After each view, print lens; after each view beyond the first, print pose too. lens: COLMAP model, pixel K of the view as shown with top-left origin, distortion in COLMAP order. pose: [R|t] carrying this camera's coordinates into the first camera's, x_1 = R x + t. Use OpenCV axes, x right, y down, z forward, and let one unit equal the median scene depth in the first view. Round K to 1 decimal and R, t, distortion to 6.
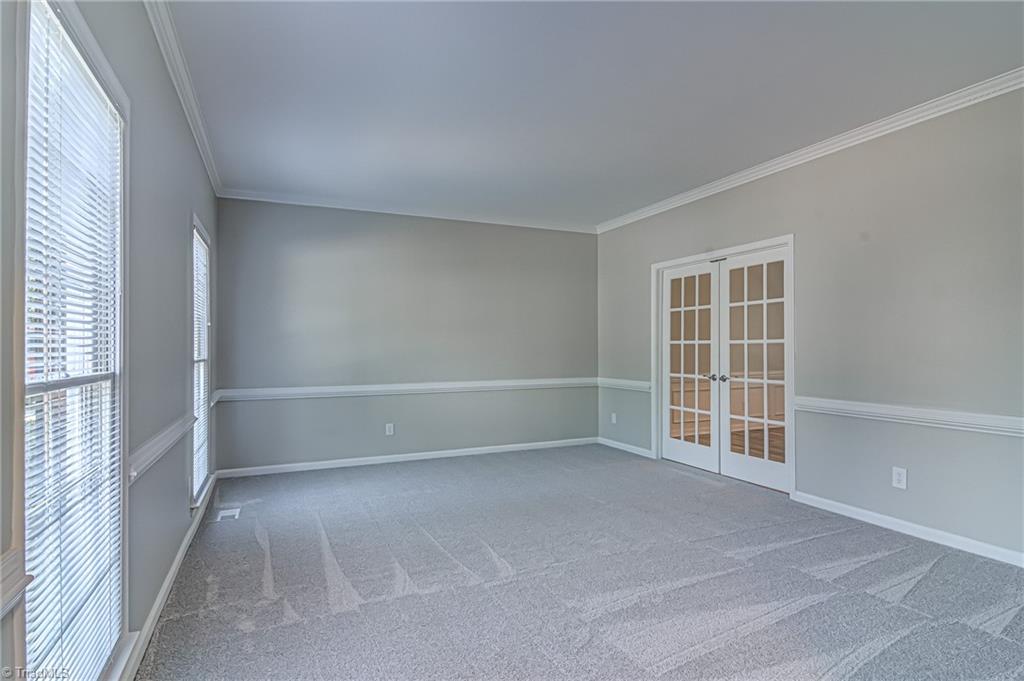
lens RADIAL K [[538.1, 0, 512.0], [0, 538.1, 340.5], [0, 0, 1]] dist [0.003246, 0.000445]
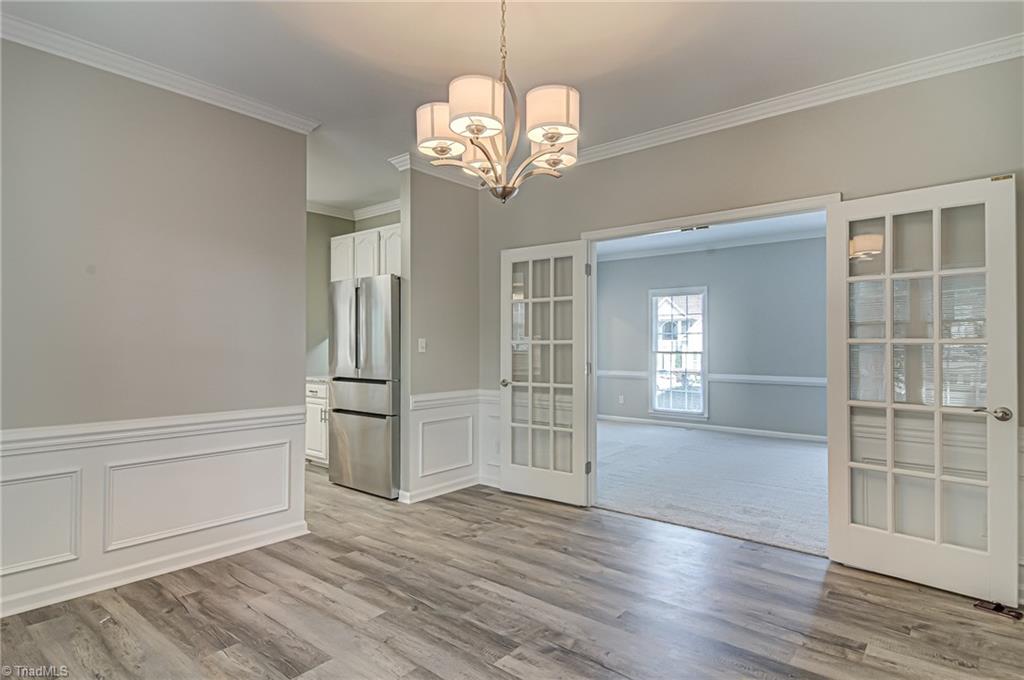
lens RADIAL K [[567.5, 0, 512.0], [0, 567.5, 340.0], [0, 0, 1]] dist [0.001071, 0.000947]
pose [[0.862963, 0.000464, 0.505267, -0.090190], [0.001570, 0.999992, -0.003599, 0.002048], [-0.505265, 0.003899, 0.862956, 0.208566]]
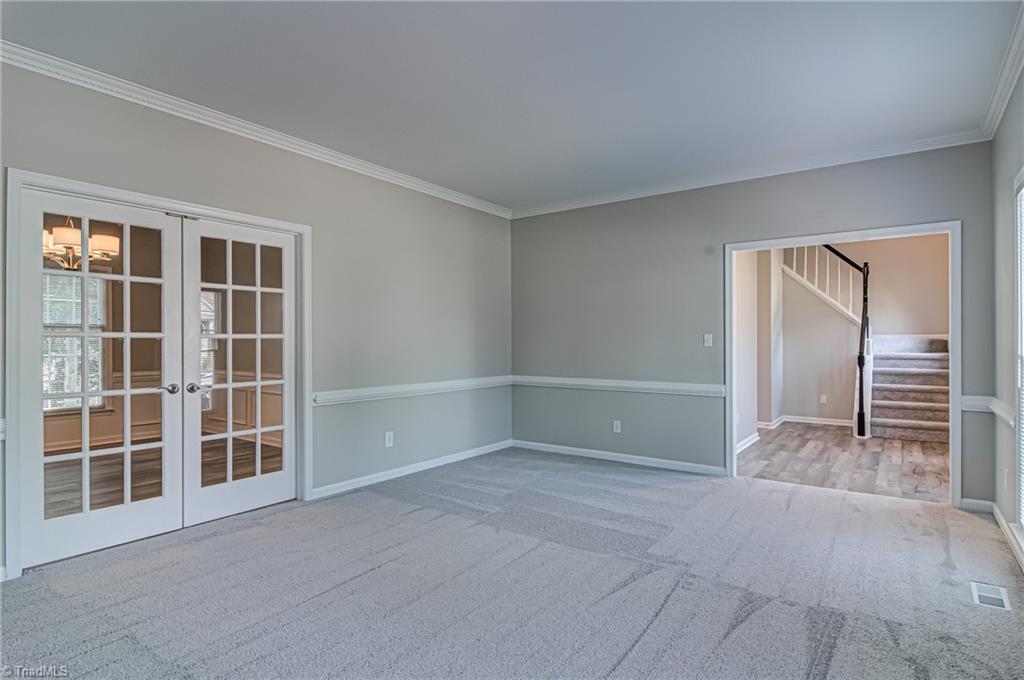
lens RADIAL K [[538.1, 0, 512.0], [0, 538.1, 340.0], [0, 0, 1]] dist [0.003246, 0.000445]
pose [[-0.494345, 0.004928, 0.869252, -0.451993], [-0.006220, 0.999938, -0.009206, 0.012502], [-0.869244, -0.009957, -0.494284, 1.044374]]
